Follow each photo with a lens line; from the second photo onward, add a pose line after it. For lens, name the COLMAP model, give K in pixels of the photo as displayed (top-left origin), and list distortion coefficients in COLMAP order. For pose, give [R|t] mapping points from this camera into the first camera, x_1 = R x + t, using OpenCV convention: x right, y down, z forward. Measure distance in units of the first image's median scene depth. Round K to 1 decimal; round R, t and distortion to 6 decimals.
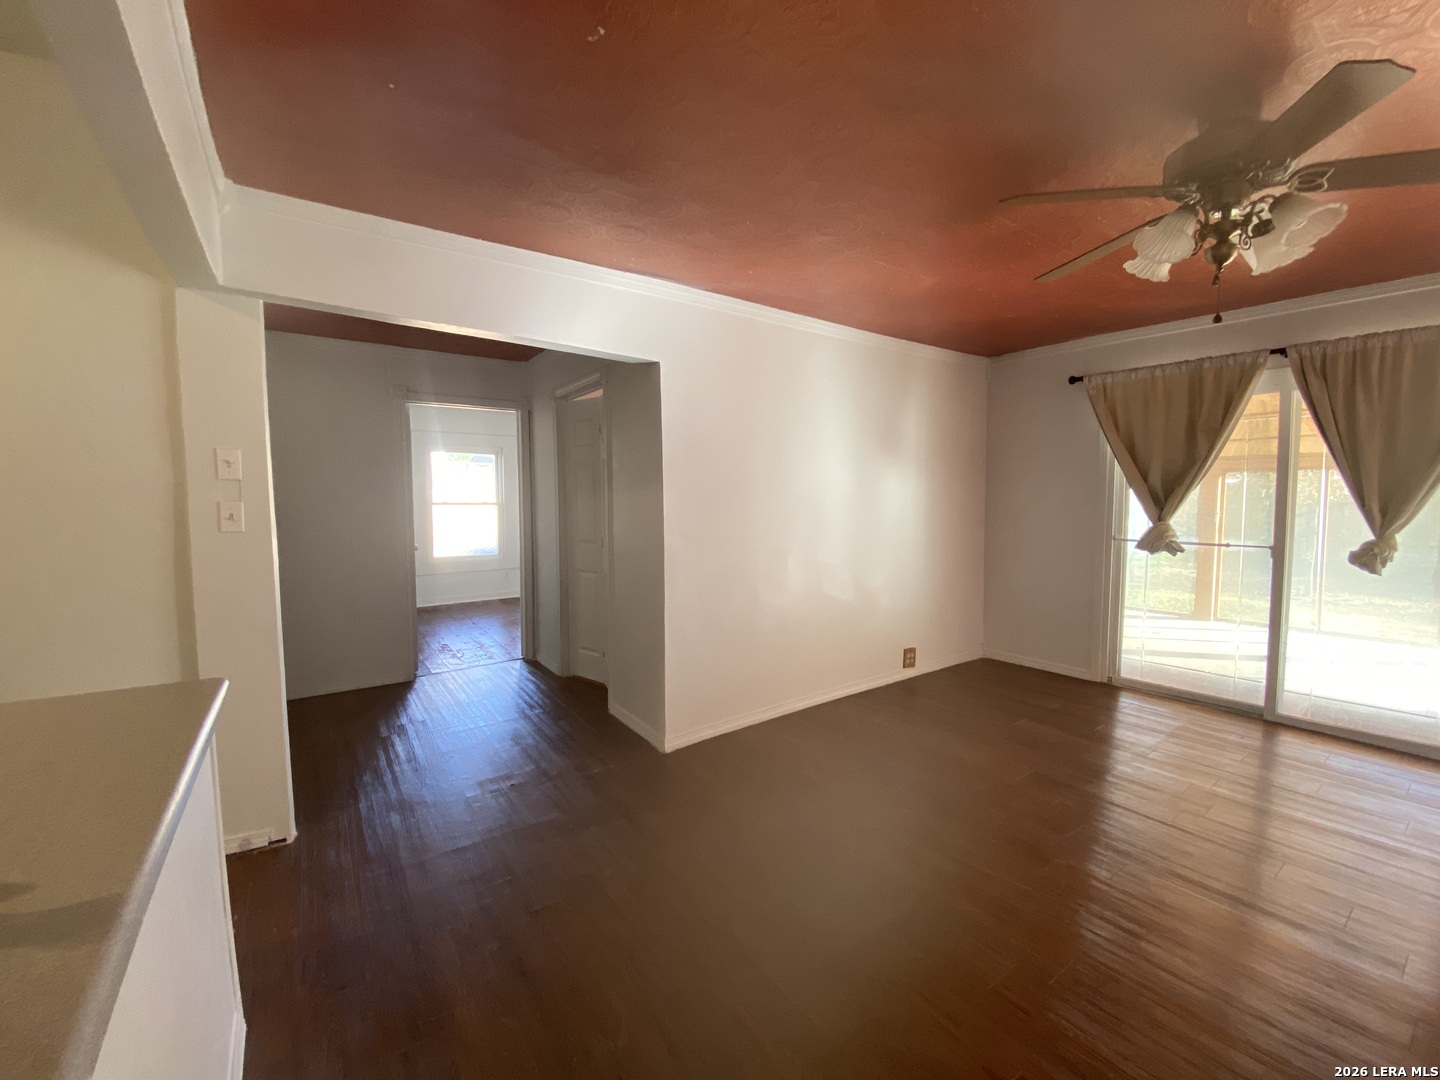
lens RADIAL K [[577.4, 0, 720.0], [0, 577.4, 540.0], [0, 0, 1]] dist [0.028739, -0.022294]
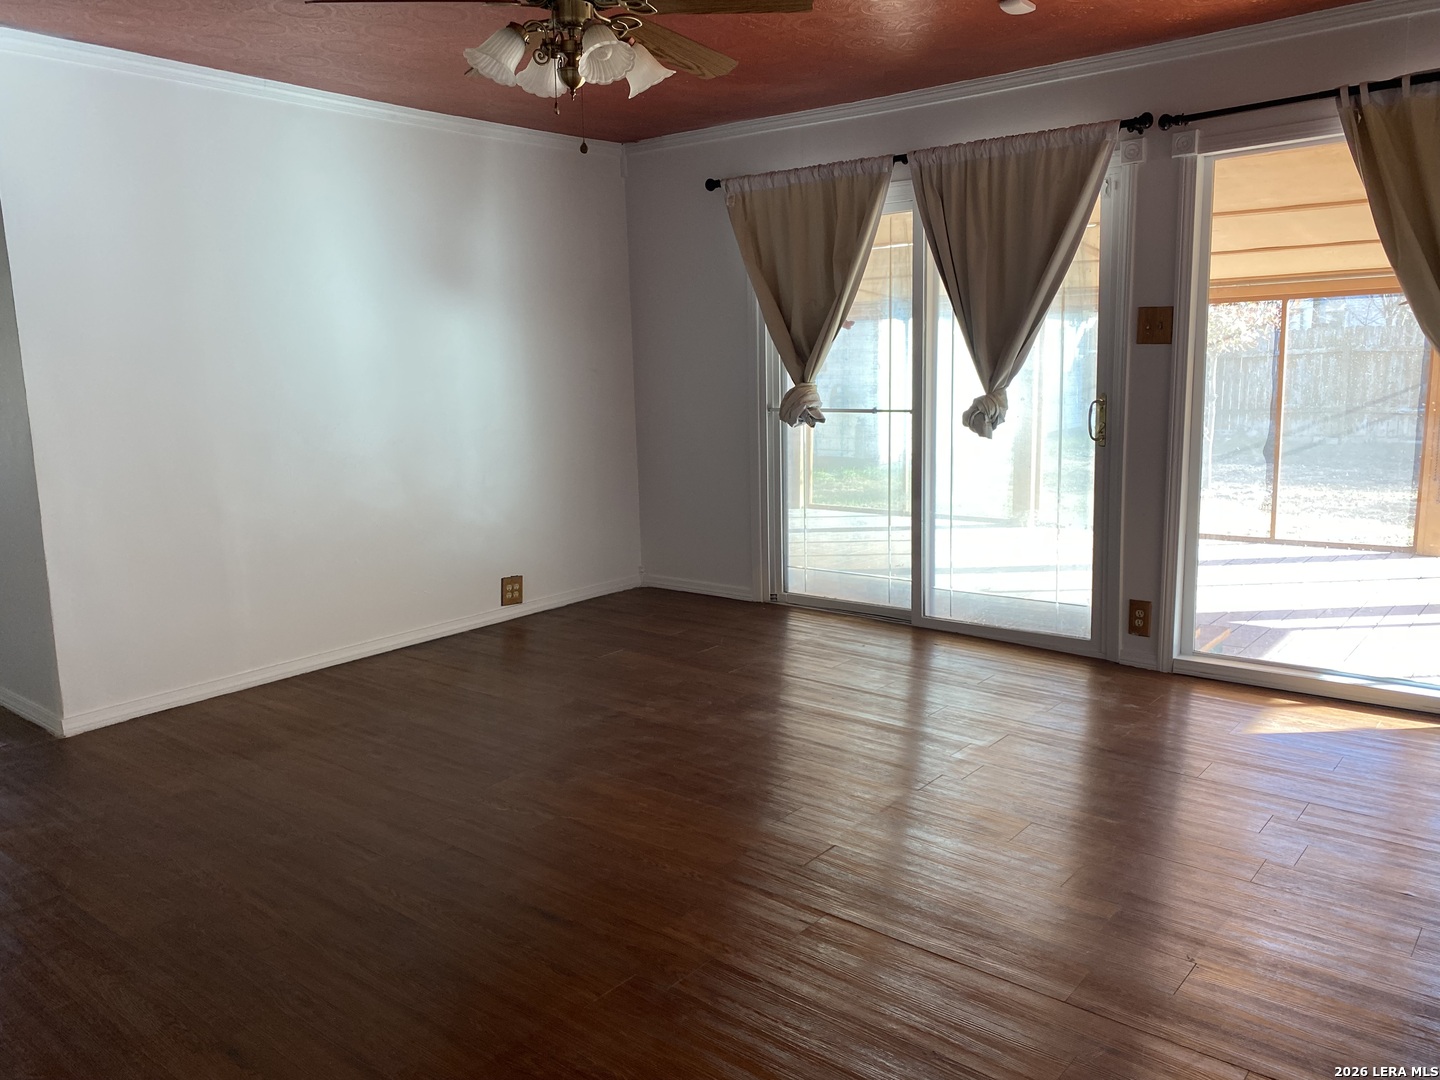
lens RADIAL K [[1085.8, 0, 720.0], [0, 1085.8, 540.0], [0, 0, 1]] dist [0.060012, -0.051767]
pose [[0.967127, -0.059026, 0.247348, 0.306603], [0.036909, 0.994971, 0.093120, 0.039066], [-0.251601, -0.080929, 0.964442, -0.379466]]
